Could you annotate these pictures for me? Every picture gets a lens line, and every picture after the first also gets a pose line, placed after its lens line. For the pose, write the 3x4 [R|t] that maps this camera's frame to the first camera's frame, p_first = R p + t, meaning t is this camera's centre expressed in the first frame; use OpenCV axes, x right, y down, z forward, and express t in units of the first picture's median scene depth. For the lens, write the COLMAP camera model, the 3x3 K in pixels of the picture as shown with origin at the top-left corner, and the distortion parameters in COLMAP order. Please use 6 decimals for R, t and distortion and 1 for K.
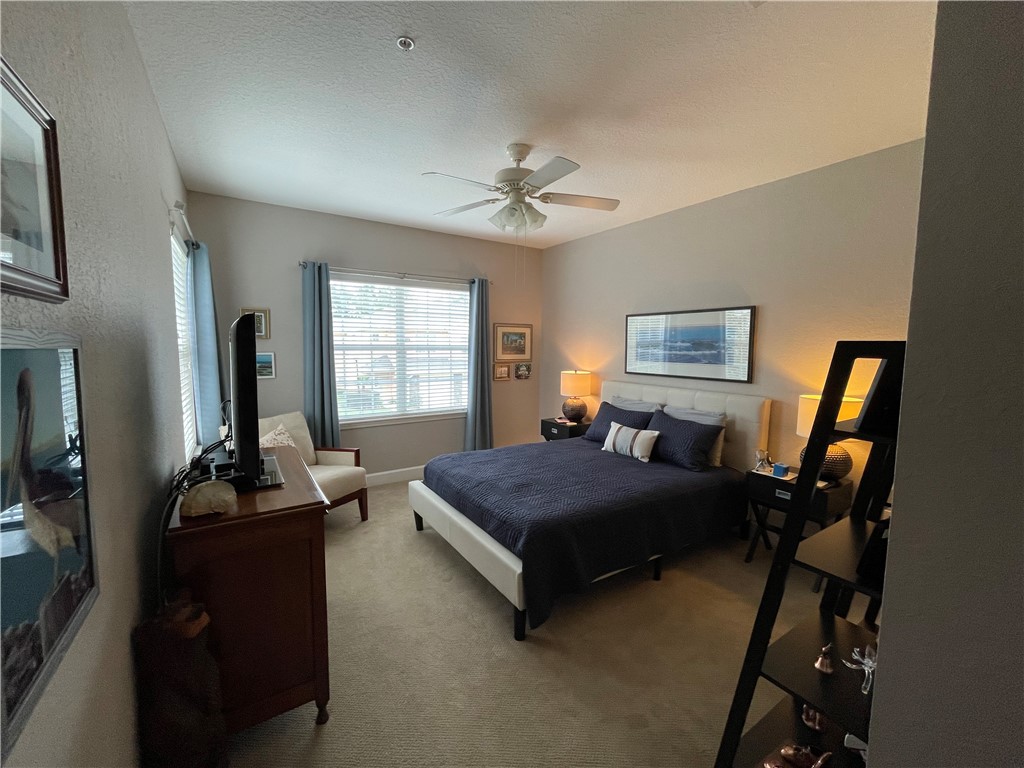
lens RADIAL K [[417.2, 0, 513.2], [0, 417.2, 383.2], [0, 0, 1]] dist [-0.000230, 0.000163]
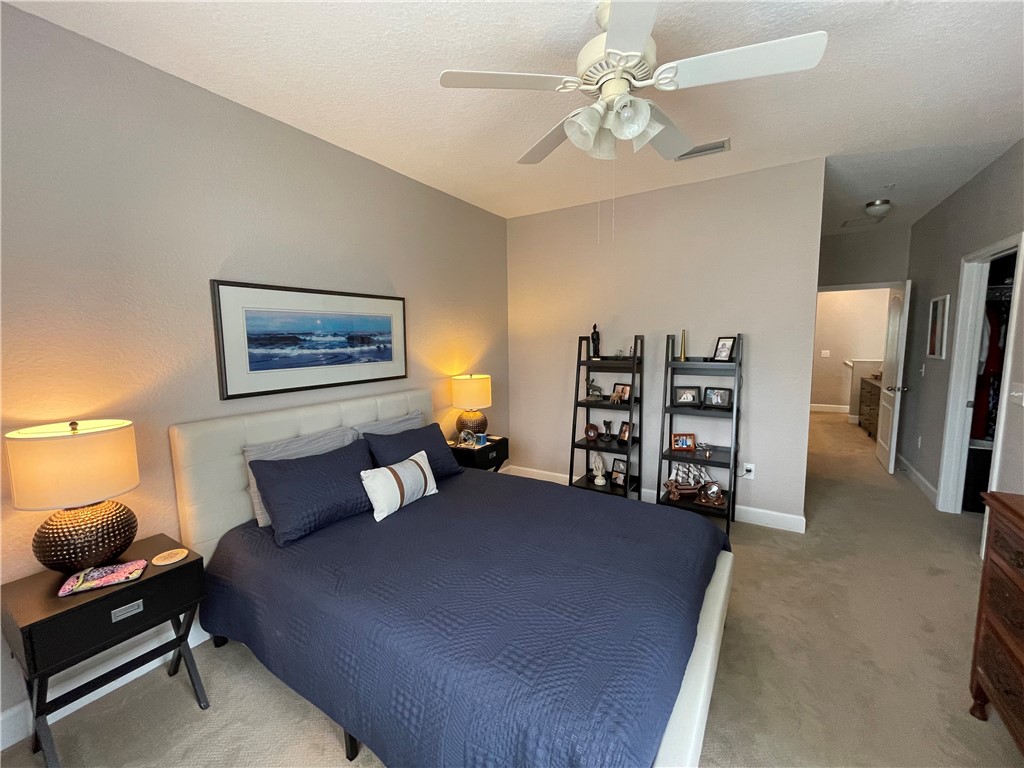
lens RADIAL K [[417.2, 0, 512.8], [0, 417.2, 380.2], [0, 0, 1]] dist [-0.000230, 0.000163]
pose [[-0.431141, -0.107410, 0.895869, -0.366761], [0.077637, 0.984791, 0.155434, -0.112075], [-0.898938, 0.136566, -0.416245, 1.047326]]
